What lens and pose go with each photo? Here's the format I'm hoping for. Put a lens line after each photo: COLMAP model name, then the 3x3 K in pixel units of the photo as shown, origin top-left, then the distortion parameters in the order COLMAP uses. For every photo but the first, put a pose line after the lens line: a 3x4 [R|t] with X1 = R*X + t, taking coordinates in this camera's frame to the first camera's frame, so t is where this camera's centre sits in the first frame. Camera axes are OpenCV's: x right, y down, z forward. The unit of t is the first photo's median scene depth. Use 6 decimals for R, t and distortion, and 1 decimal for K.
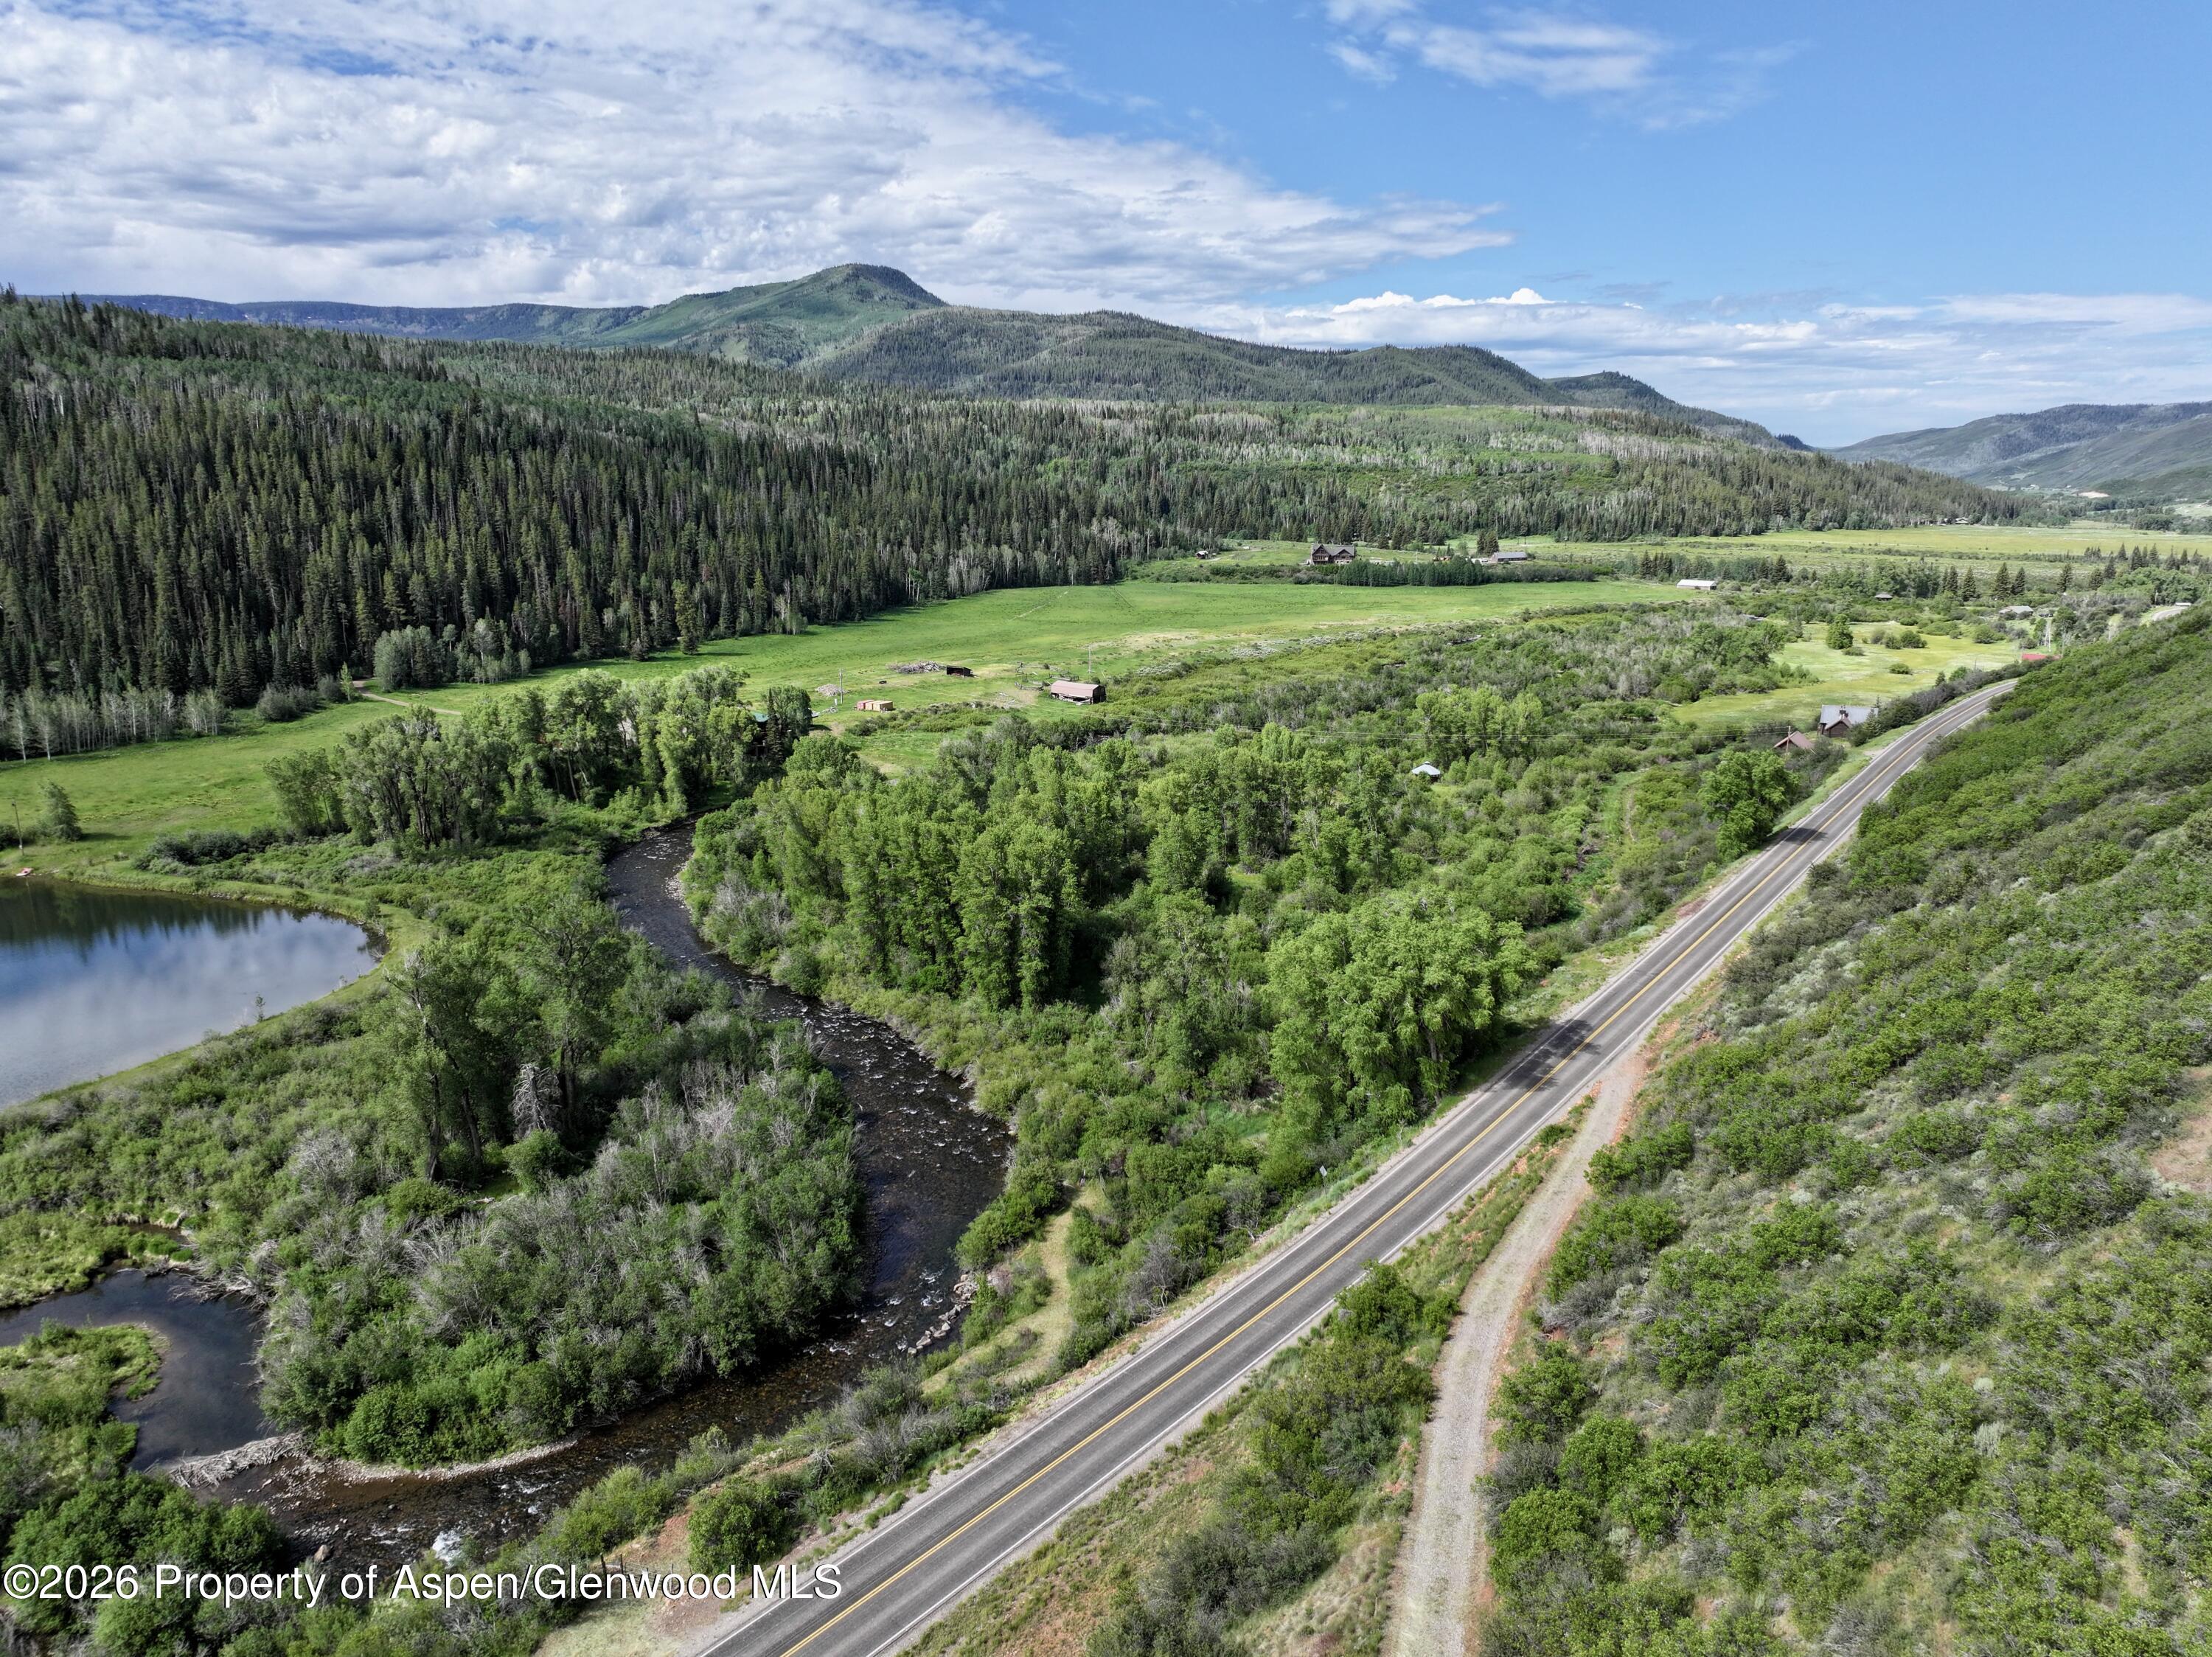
lens RADIAL K [[1553.7, 0, 1115.7], [0, 1553.7, 821.2], [0, 0, 1]] dist [-0.001468, 0.018962]
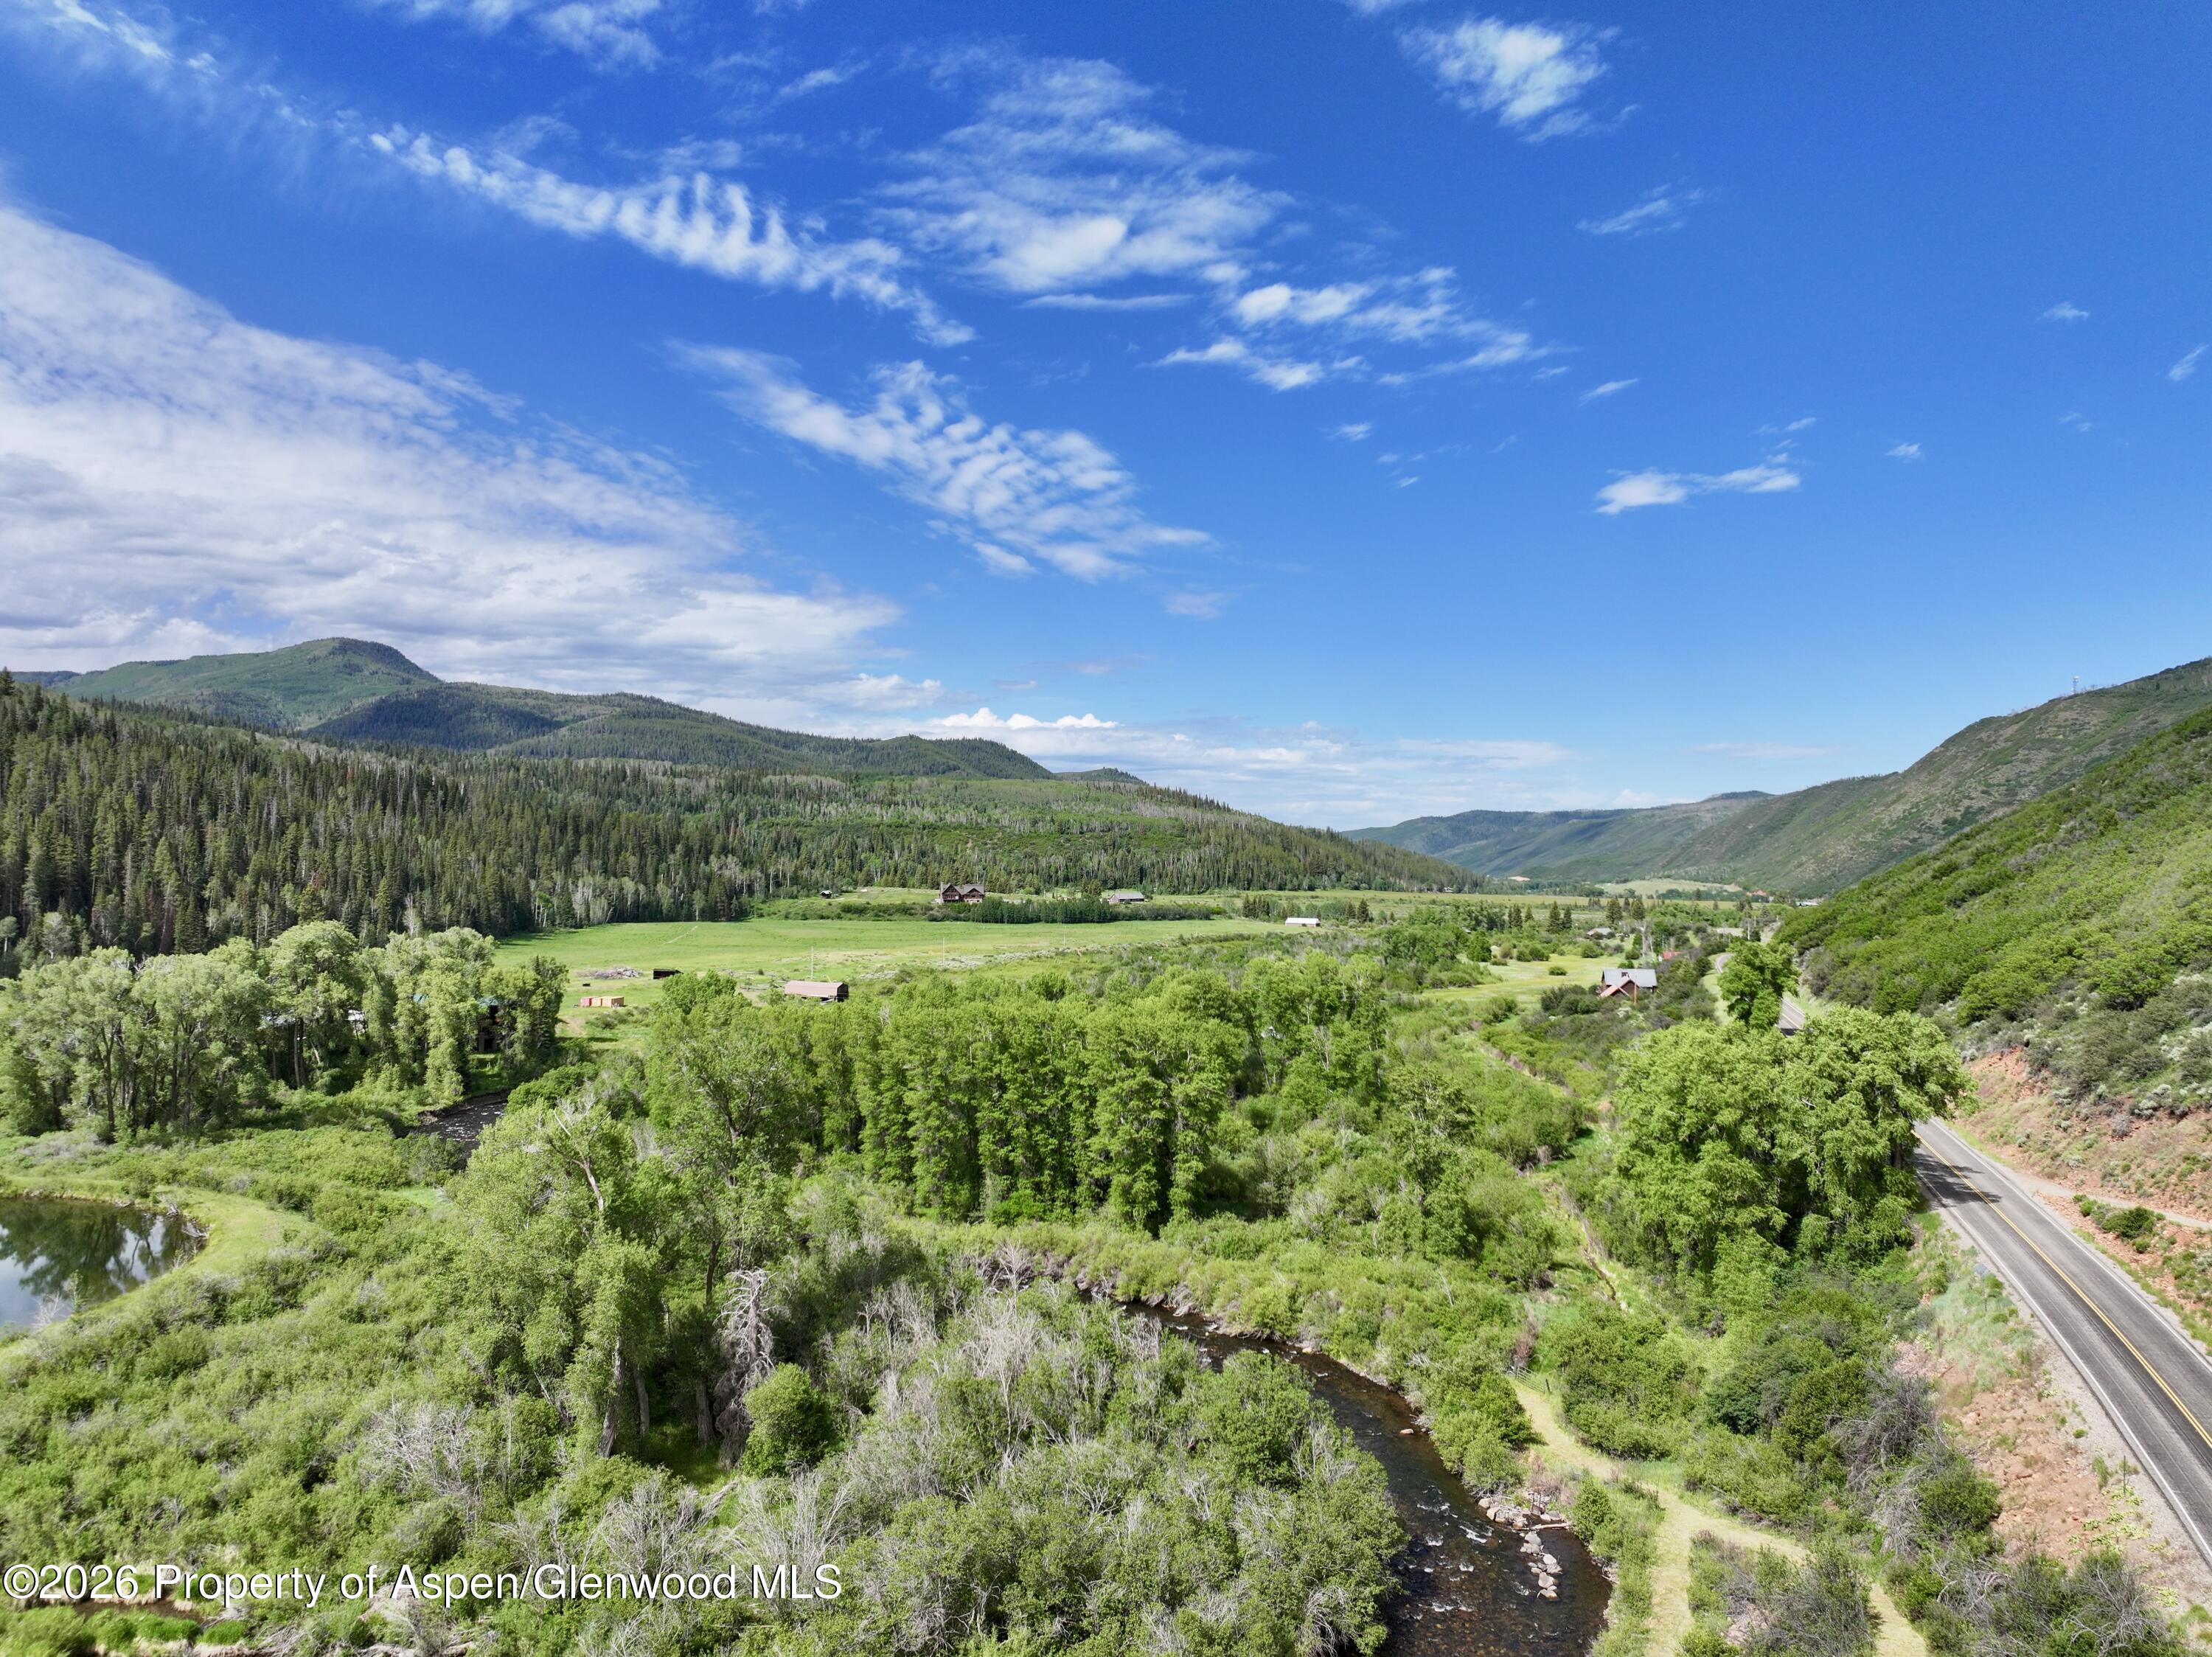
lens RADIAL K [[1553.7, 0, 1115.7], [0, 1553.7, 821.2], [0, 0, 1]] dist [-0.001468, 0.018962]
pose [[0.950641, 0.017711, 0.309787, -0.133869], [0.059158, 0.969712, -0.236978, 0.042294], [-0.304602, 0.243607, 0.920800, 0.091288]]
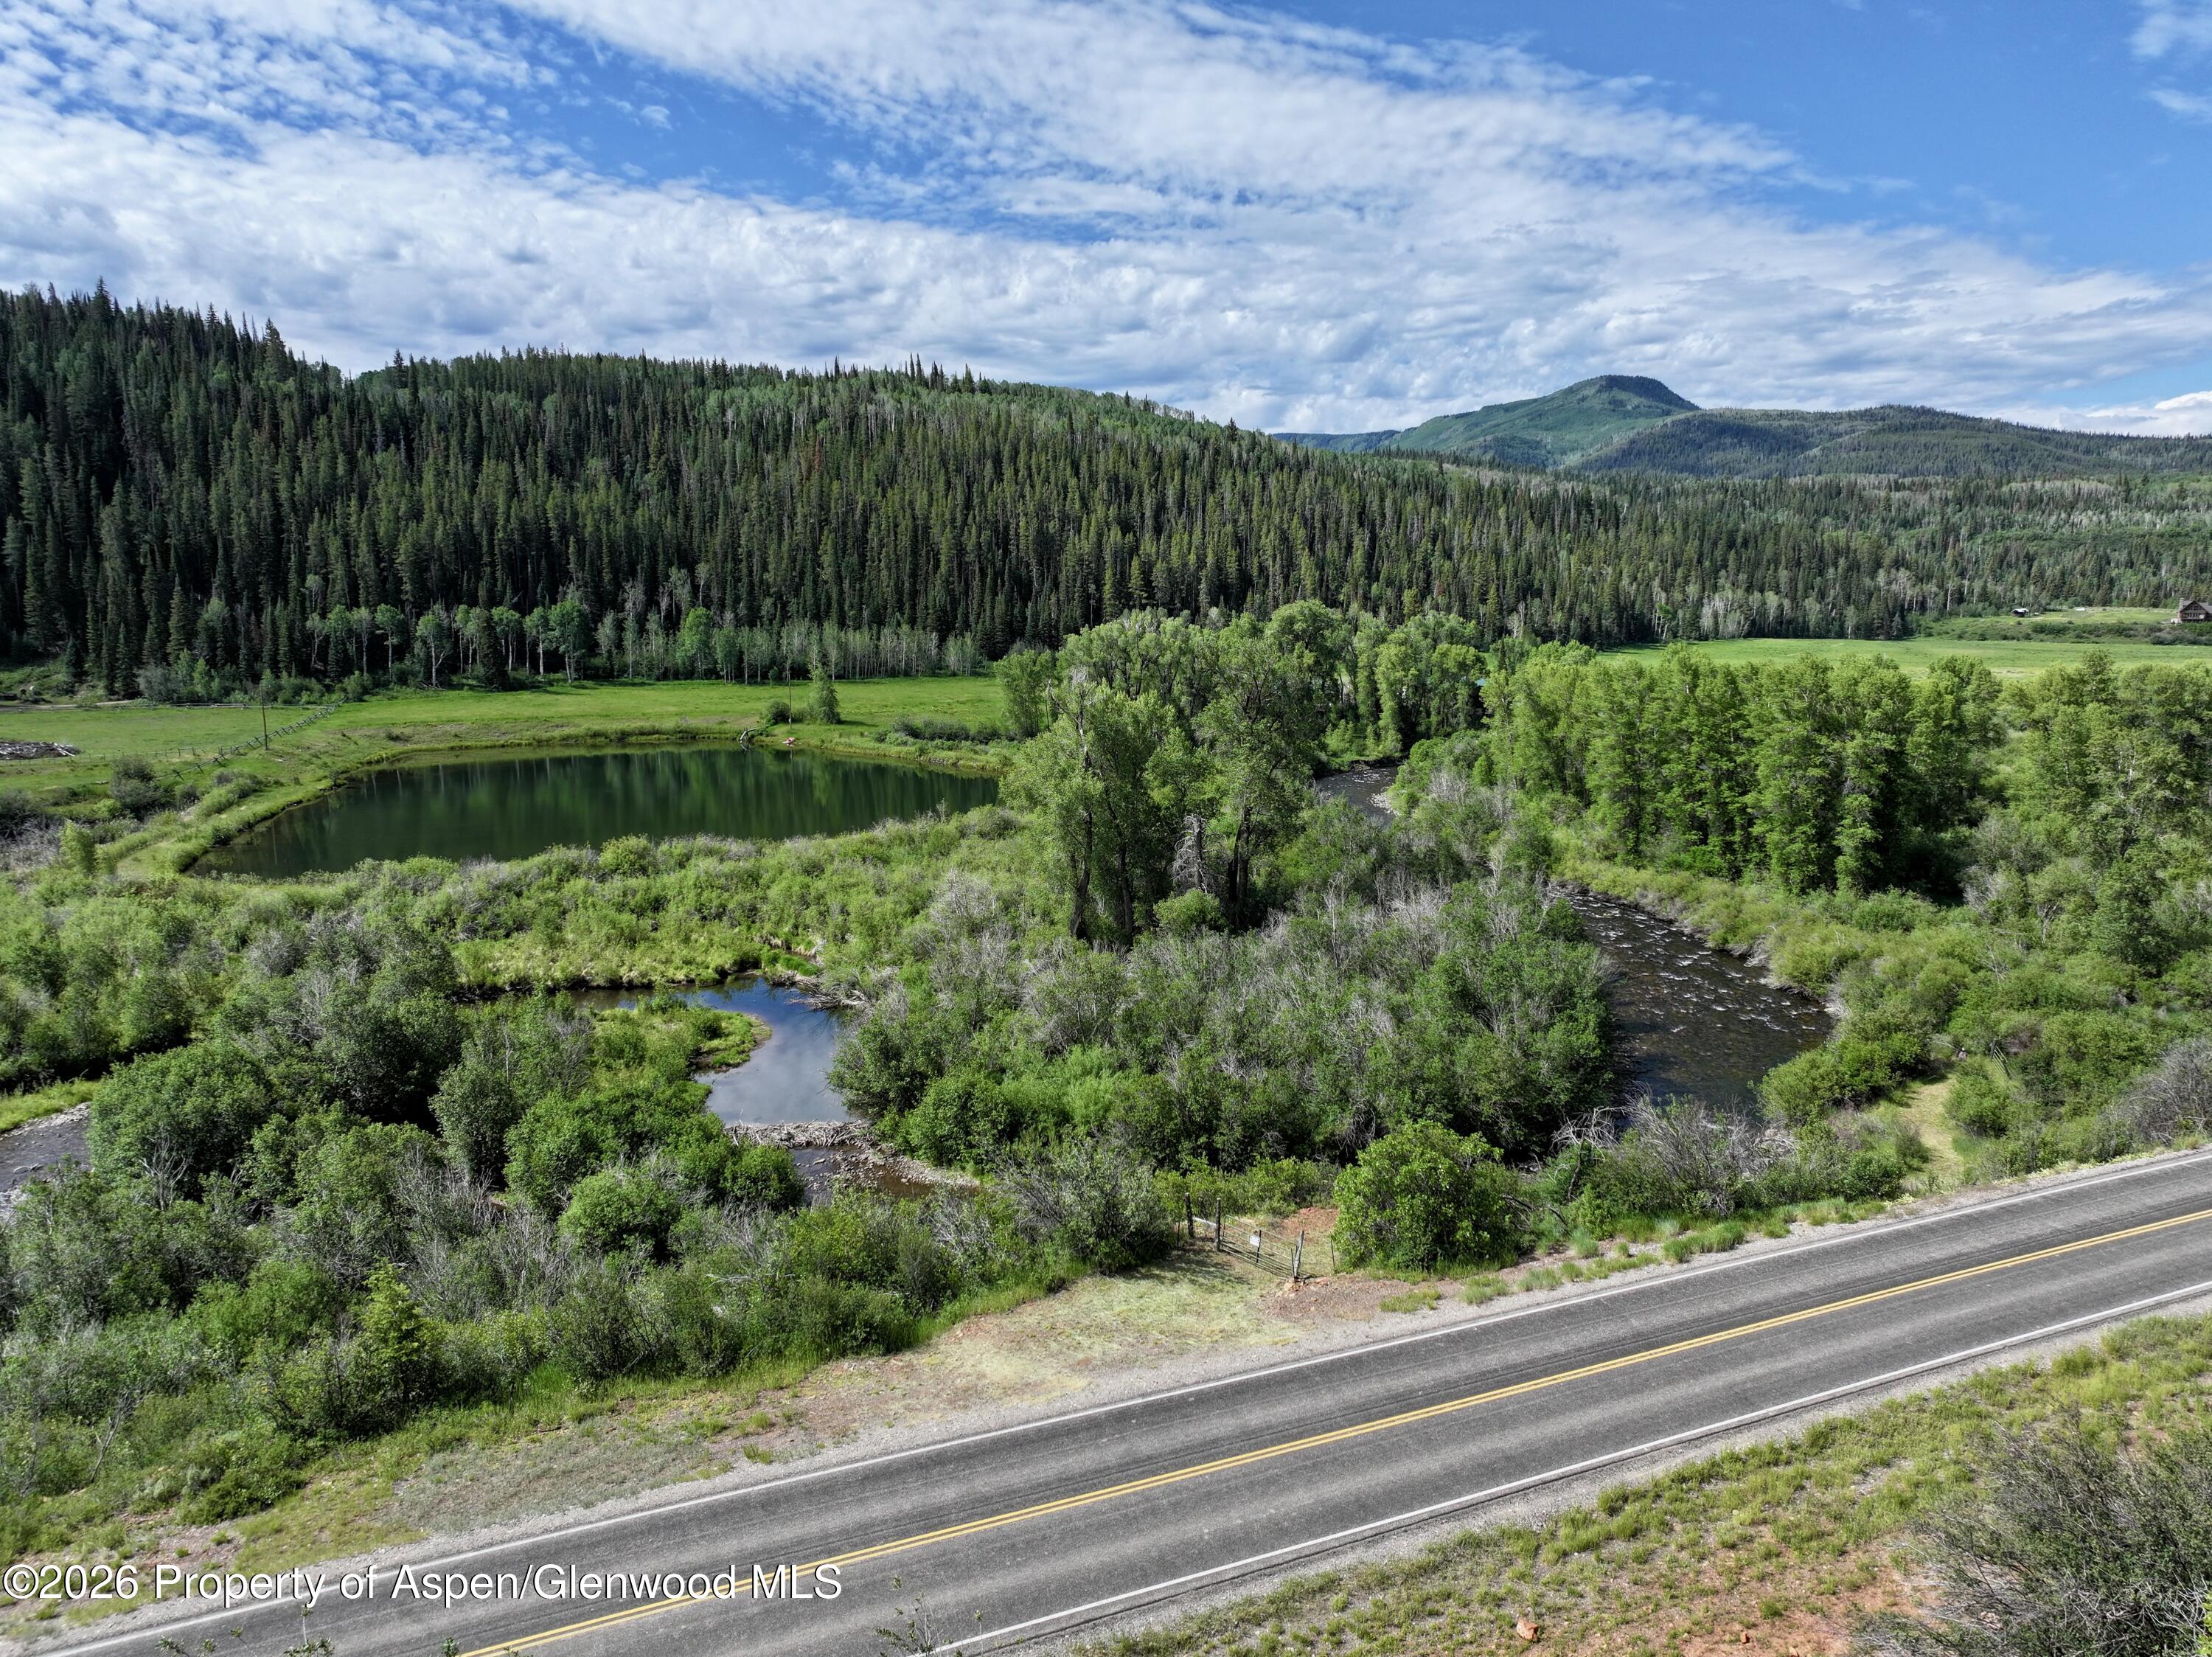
lens RADIAL K [[1553.7, 0, 1115.7], [0, 1553.7, 821.2], [0, 0, 1]] dist [-0.001468, 0.018962]
pose [[0.898146, 0.067813, -0.434437, -0.019489], [-0.100347, 0.993574, -0.052364, 0.062827], [0.428095, 0.090625, 0.899179, 0.078621]]
